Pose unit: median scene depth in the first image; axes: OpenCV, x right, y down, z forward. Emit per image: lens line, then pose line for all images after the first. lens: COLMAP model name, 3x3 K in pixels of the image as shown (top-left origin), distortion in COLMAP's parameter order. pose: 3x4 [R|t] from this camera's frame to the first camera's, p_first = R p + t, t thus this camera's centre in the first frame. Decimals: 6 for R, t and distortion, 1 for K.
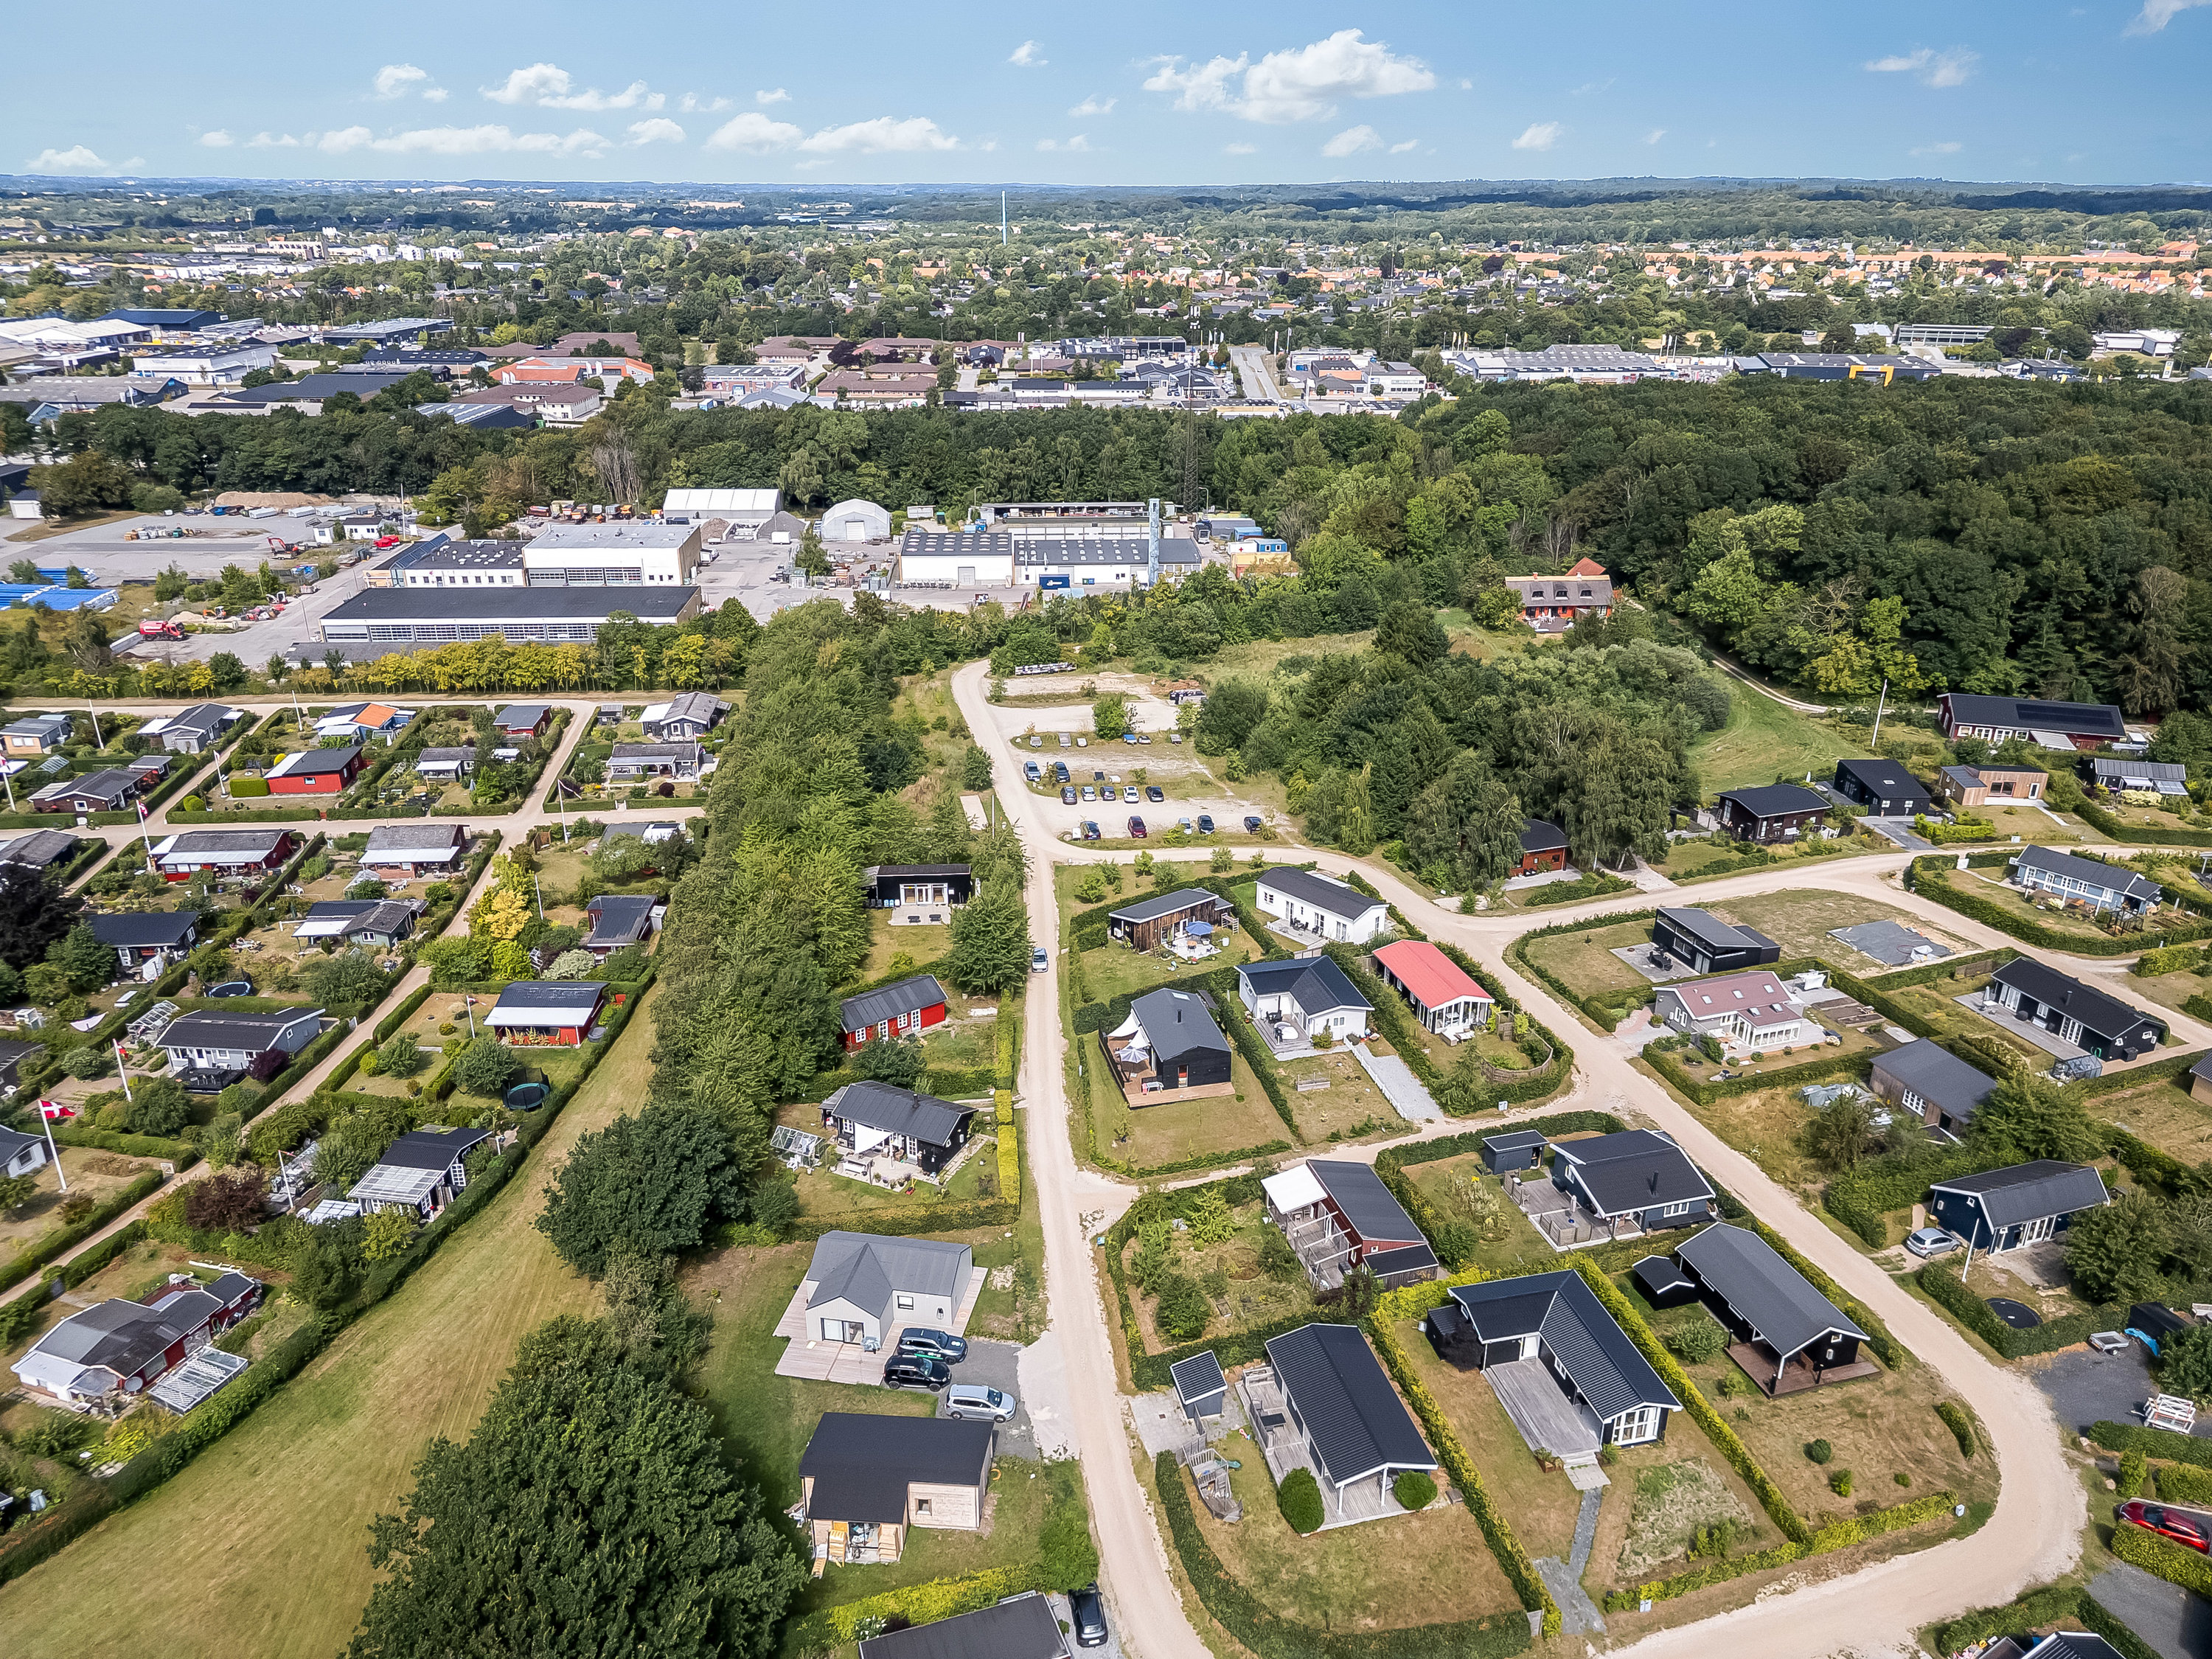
lens RADIAL K [[1564.0, 0, 1086.5], [0, 1564.0, 845.3], [0, 0, 1]] dist [0.046973, -0.016779]
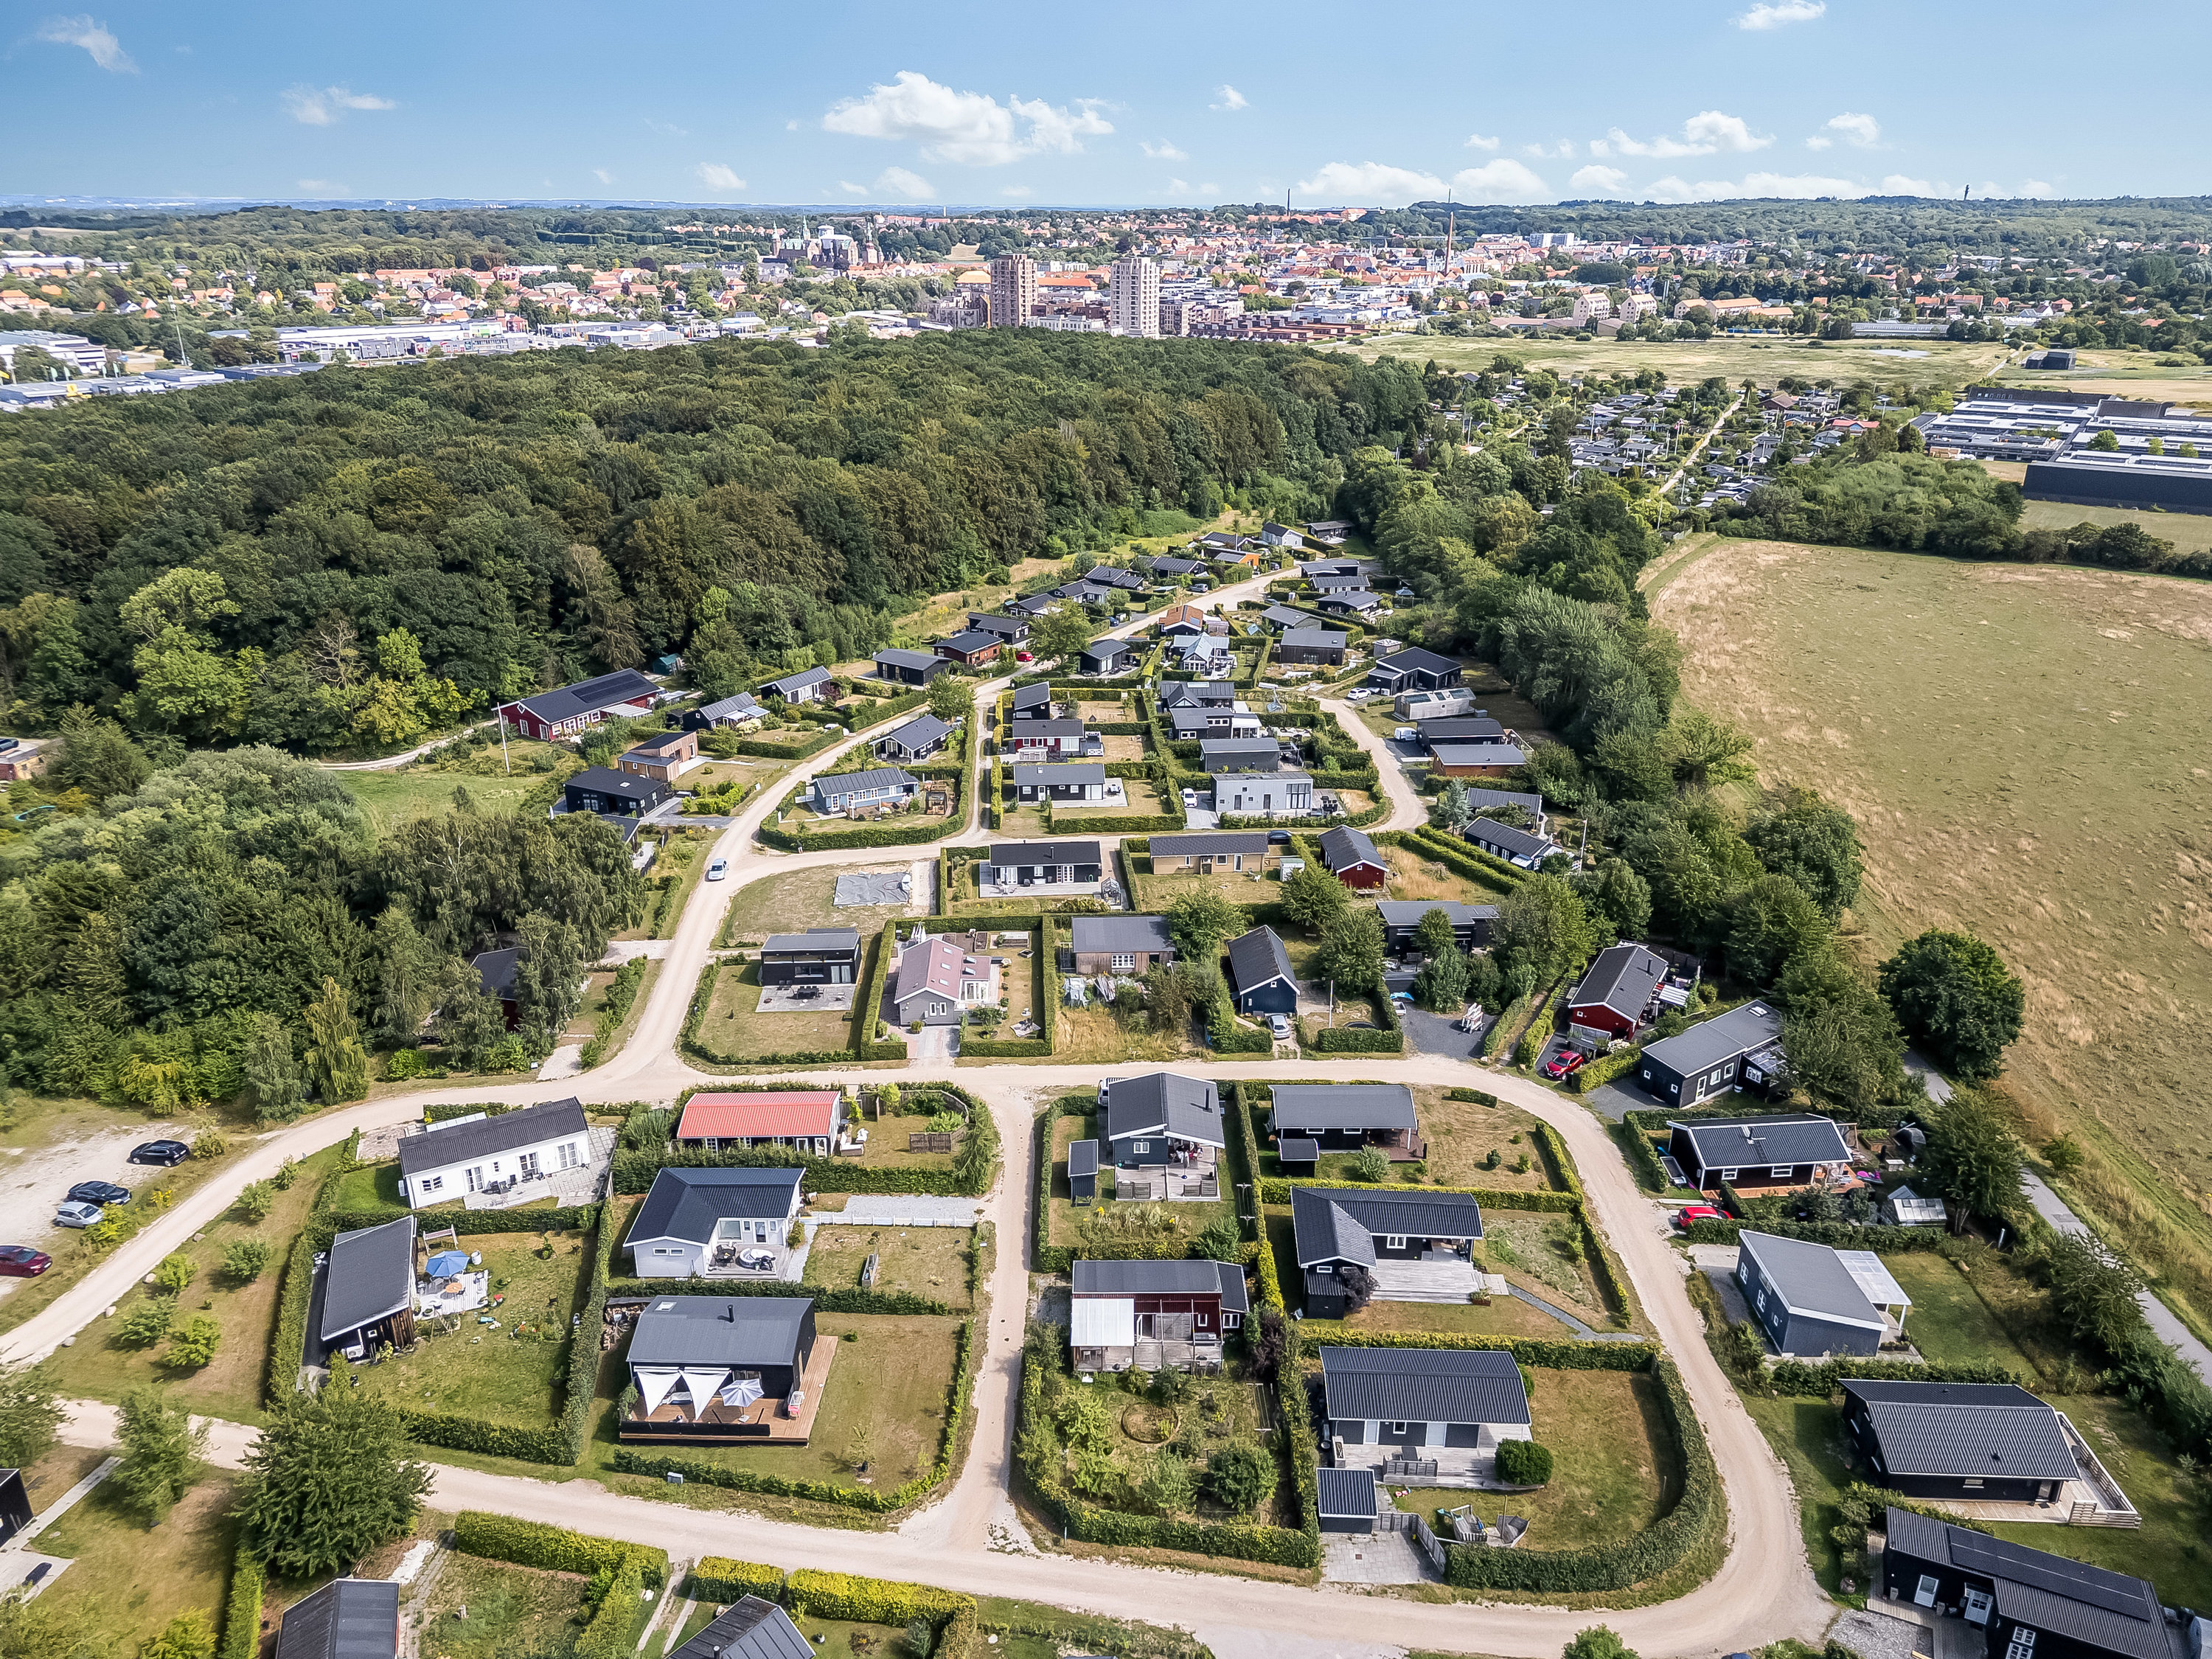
lens RADIAL K [[1564.0, 0, 1109.0], [0, 1564.0, 812.4], [0, 0, 1]] dist [0.046973, -0.016779]
pose [[0.262997, -0.356020, 0.896706, -0.481642], [0.376487, 0.893611, 0.244370, -0.221393], [-0.888307, 0.273330, 0.369054, 0.488271]]
